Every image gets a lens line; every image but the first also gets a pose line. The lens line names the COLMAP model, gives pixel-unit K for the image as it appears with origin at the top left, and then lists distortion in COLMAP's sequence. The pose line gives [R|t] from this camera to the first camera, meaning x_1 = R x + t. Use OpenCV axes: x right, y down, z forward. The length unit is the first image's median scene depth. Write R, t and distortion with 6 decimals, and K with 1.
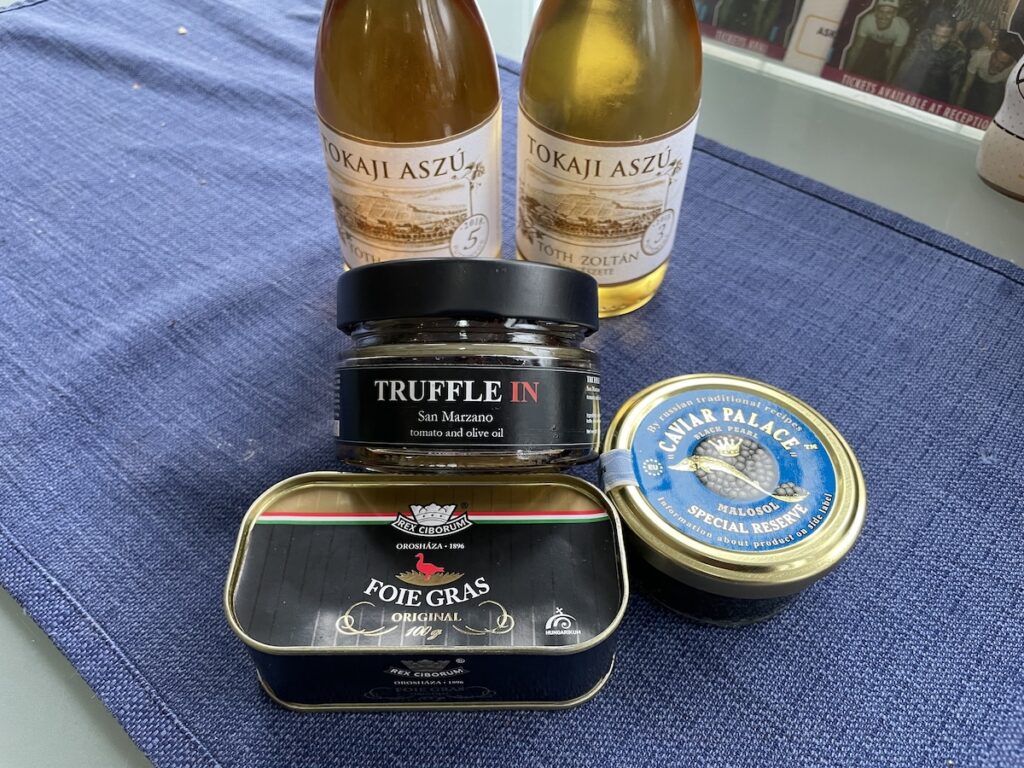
lens RADIAL K [[791.3, 0, 512.0], [0, 791.3, 384.0], [0, 0, 1]] dist [0.084972, -0.144249]
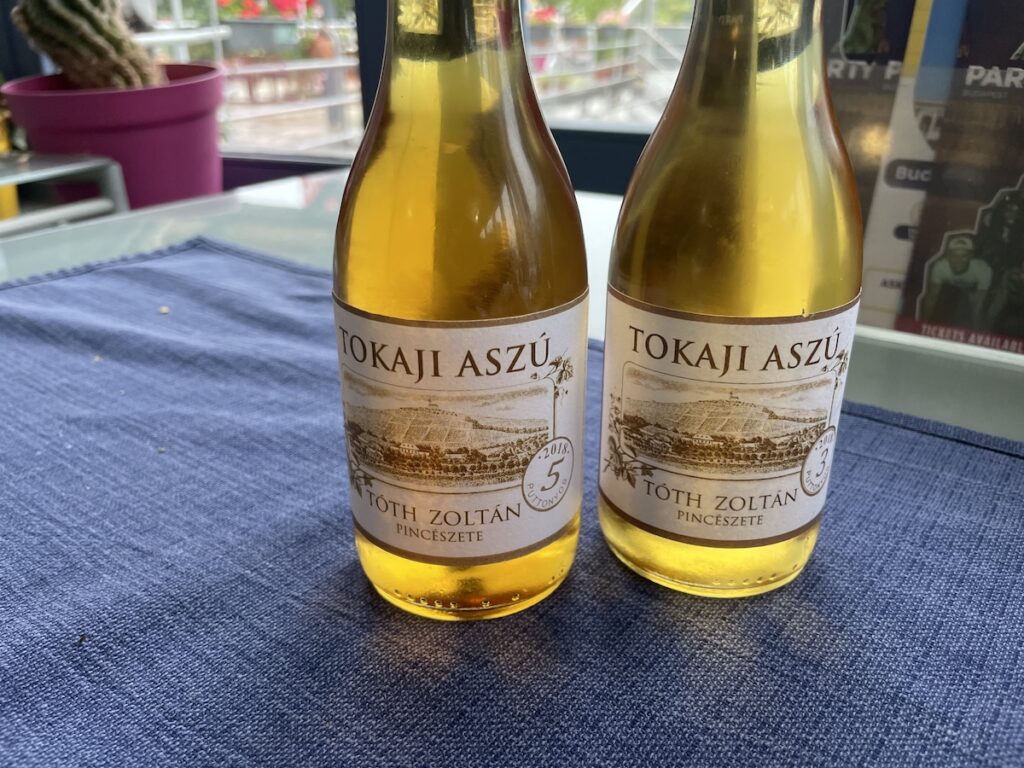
lens RADIAL K [[791.3, 0, 512.0], [0, 791.3, 384.0], [0, 0, 1]] dist [0.084972, -0.144249]
pose [[0.998671, -0.029459, 0.042285, -0.093312], [0.044266, 0.910499, -0.411135, 0.017822], [-0.026389, 0.412460, 0.910593, 0.300582]]
